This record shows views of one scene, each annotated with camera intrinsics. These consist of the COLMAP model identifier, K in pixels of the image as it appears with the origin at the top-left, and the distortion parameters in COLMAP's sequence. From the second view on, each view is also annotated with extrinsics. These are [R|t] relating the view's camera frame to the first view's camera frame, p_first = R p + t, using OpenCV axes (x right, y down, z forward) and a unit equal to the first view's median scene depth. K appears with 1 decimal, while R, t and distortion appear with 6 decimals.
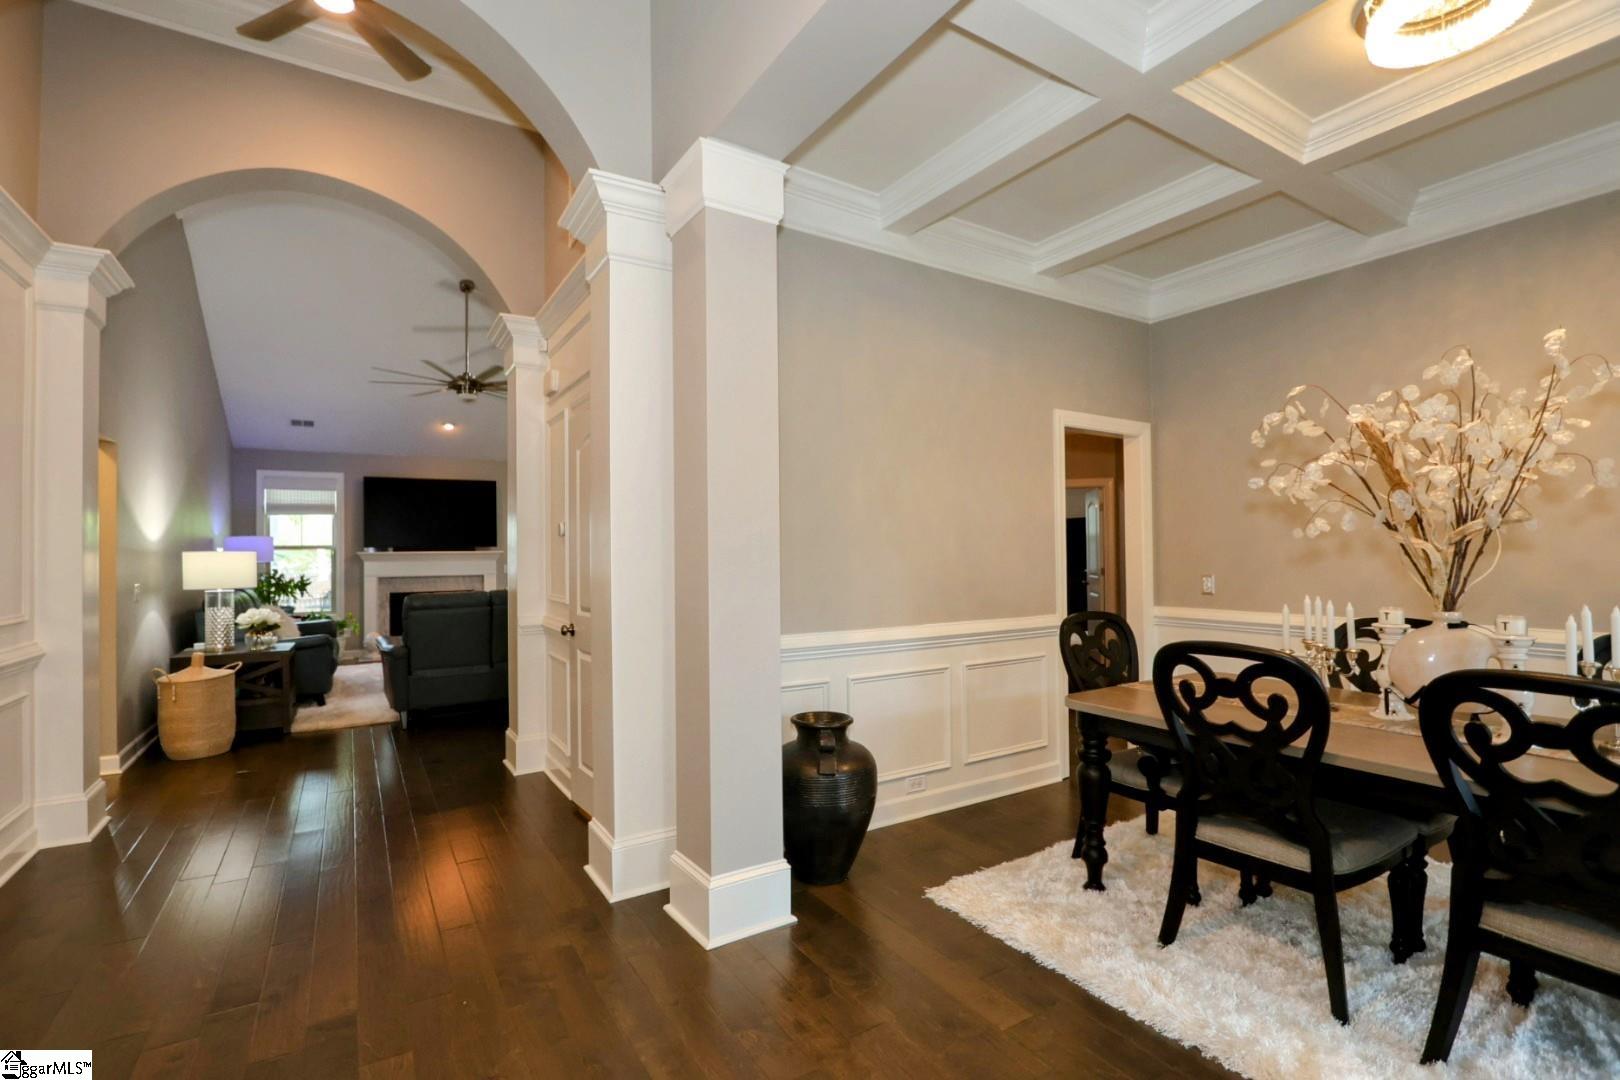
lens RADIAL K [[733.5, 0, 815.7], [0, 733.5, 535.2], [0, 0, 1]] dist [0.003071, 0.000491]
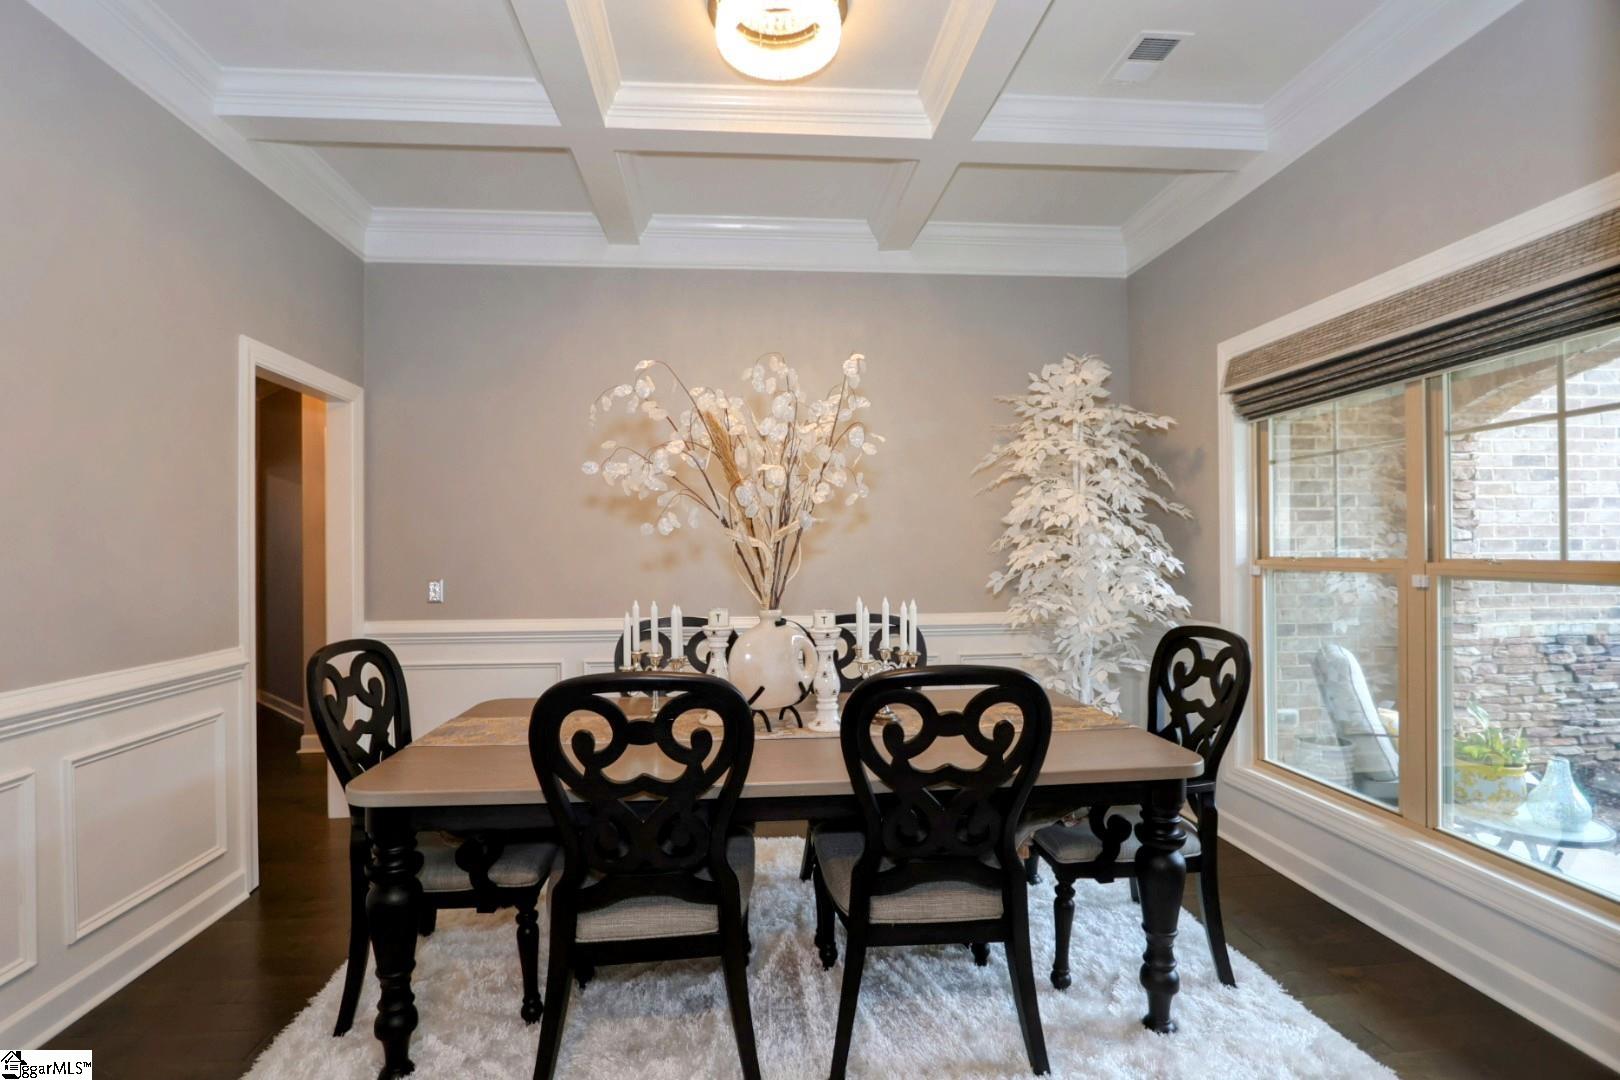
lens RADIAL K [[745.8, 0, 810.0], [0, 745.8, 540.0], [0, 0, 1]] dist [-0.016681, 0.000869]
pose [[0.473699, 0.015093, 0.880557, -0.025922], [-0.018976, 0.999796, -0.006929, 0.012944], [-0.880482, -0.013427, 0.473889, 0.438282]]
